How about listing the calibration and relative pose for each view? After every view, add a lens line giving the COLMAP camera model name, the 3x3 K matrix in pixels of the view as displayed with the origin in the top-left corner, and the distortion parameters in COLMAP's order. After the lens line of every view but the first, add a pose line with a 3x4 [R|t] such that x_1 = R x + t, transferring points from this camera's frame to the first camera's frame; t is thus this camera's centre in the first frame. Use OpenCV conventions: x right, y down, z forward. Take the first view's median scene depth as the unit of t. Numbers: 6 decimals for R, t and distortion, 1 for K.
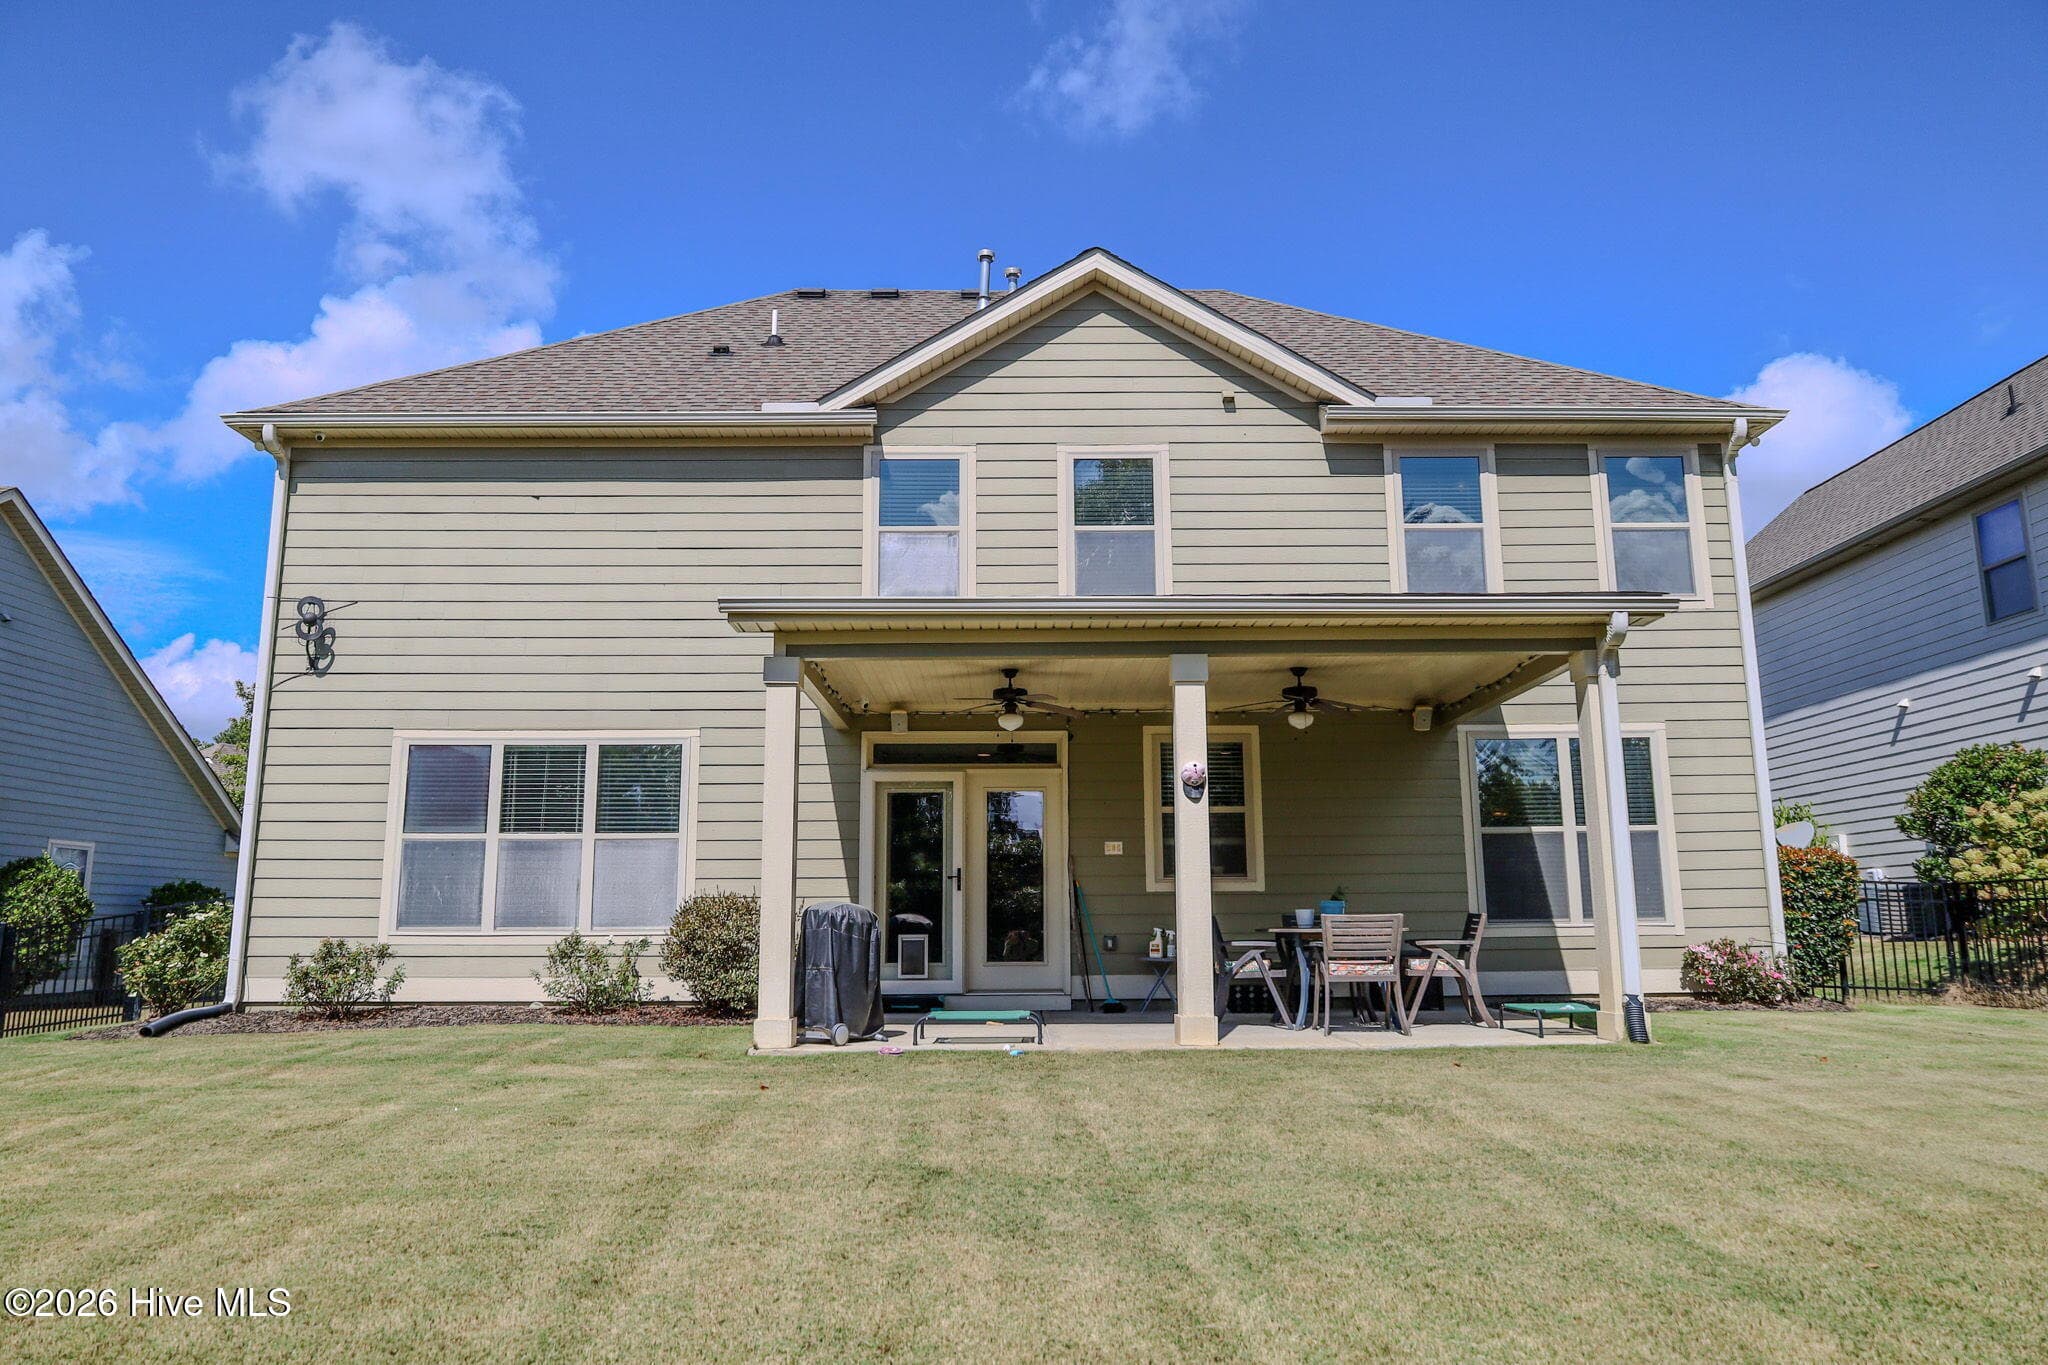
lens RADIAL K [[1382.2, 0, 1024.0], [0, 1382.2, 682.5], [0, 0, 1]] dist [-0.006794, 0.002470]
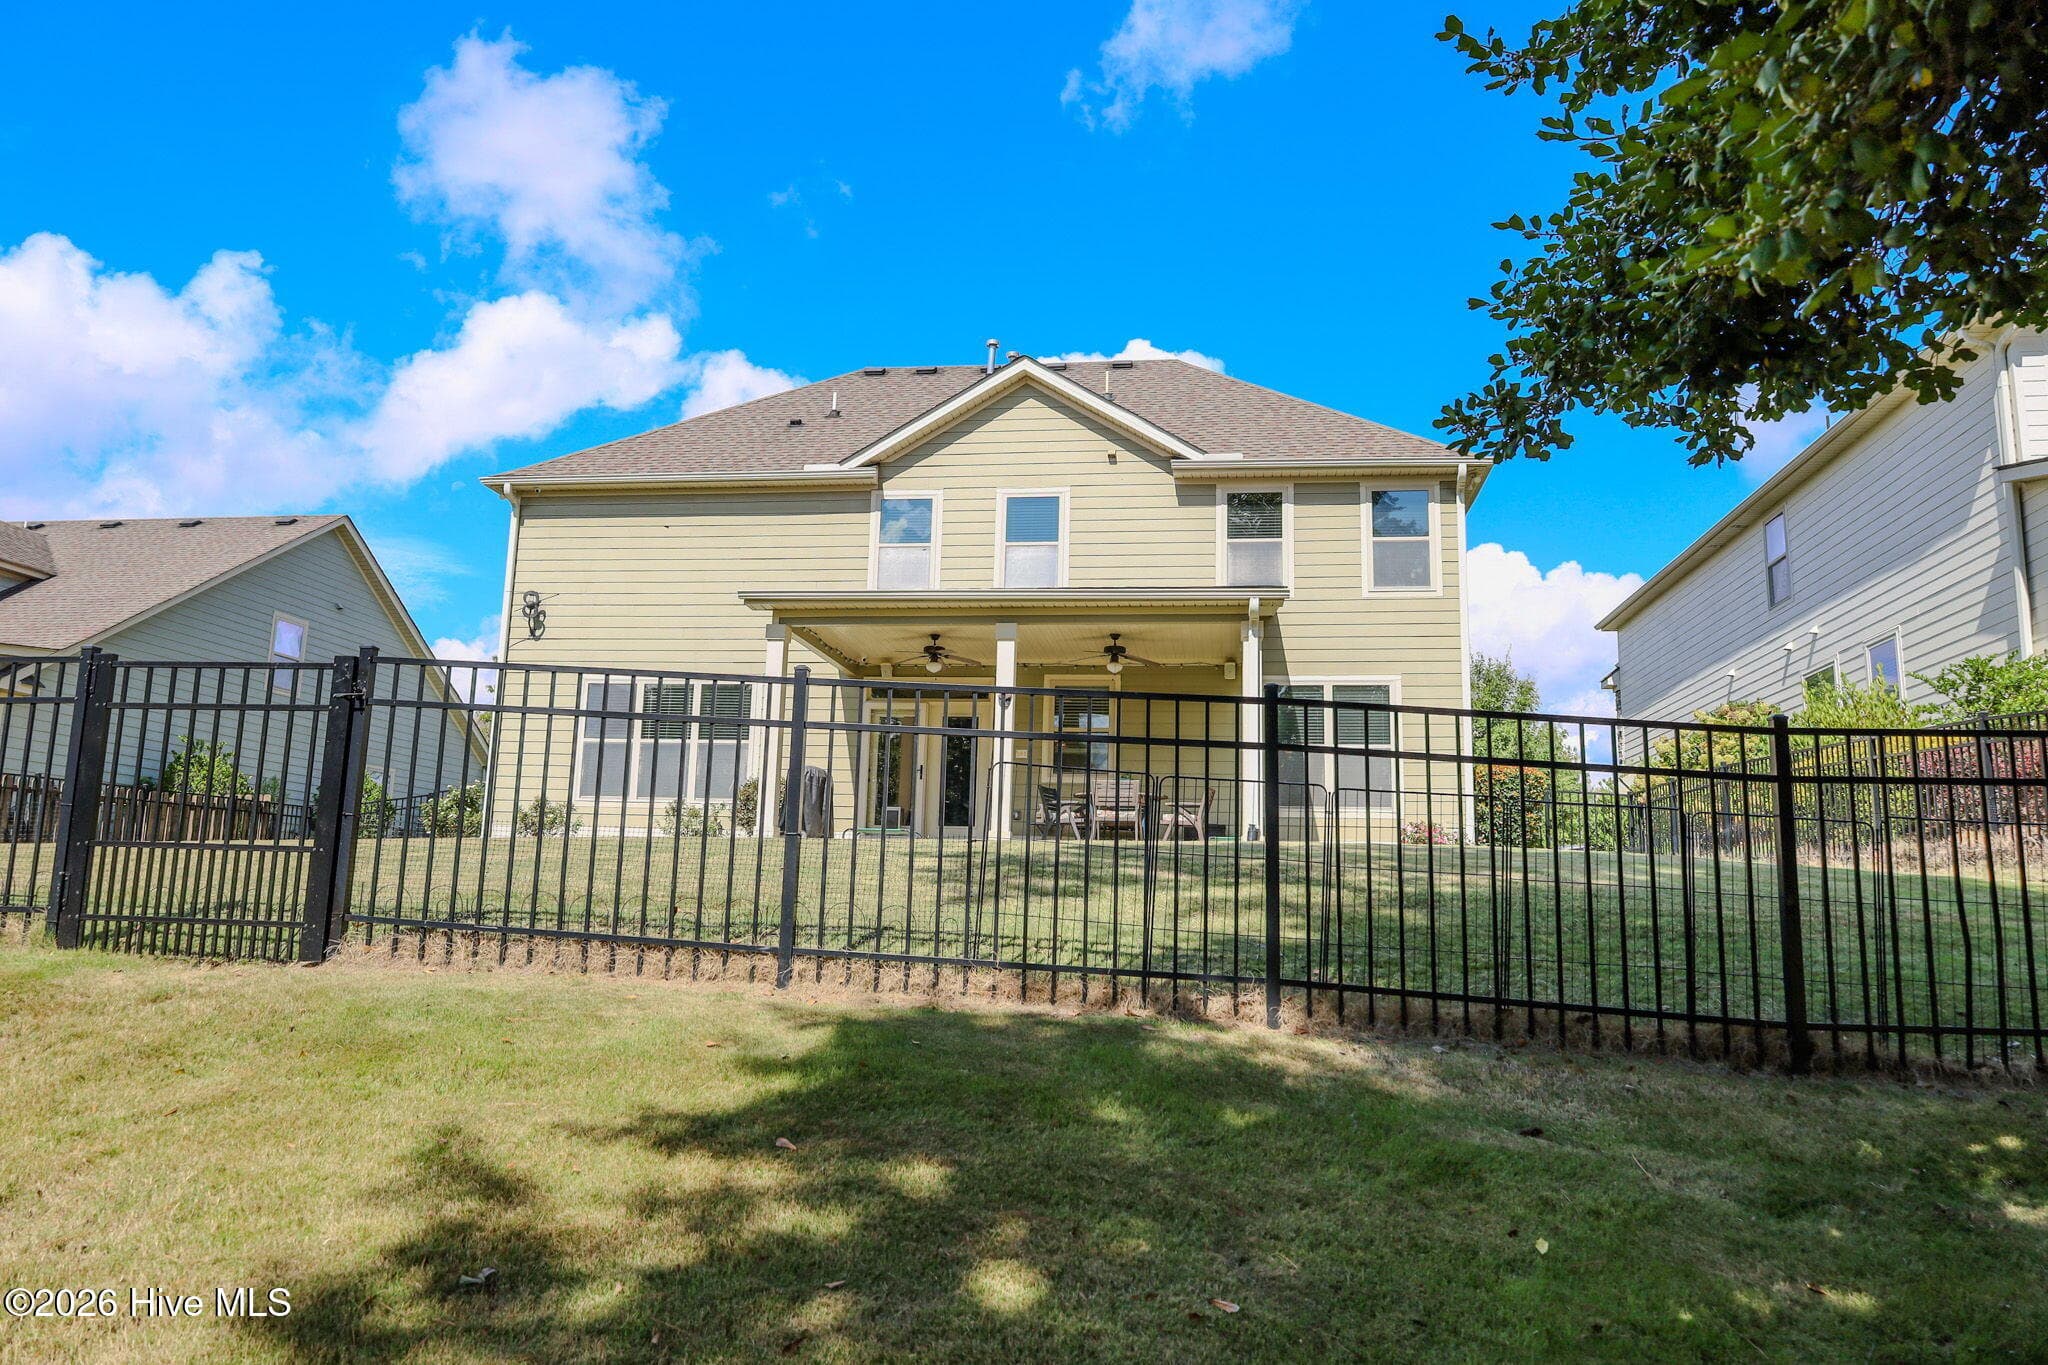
lens RADIAL K [[1382.2, 0, 1024.0], [0, 1382.2, 682.5], [0, 0, 1]] dist [-0.006794, 0.002470]
pose [[0.988157, 0.007116, -0.153279, 0.290958], [-0.006377, 0.999966, 0.005311, 0.031763], [0.153311, -0.004270, 0.988169, -0.490811]]
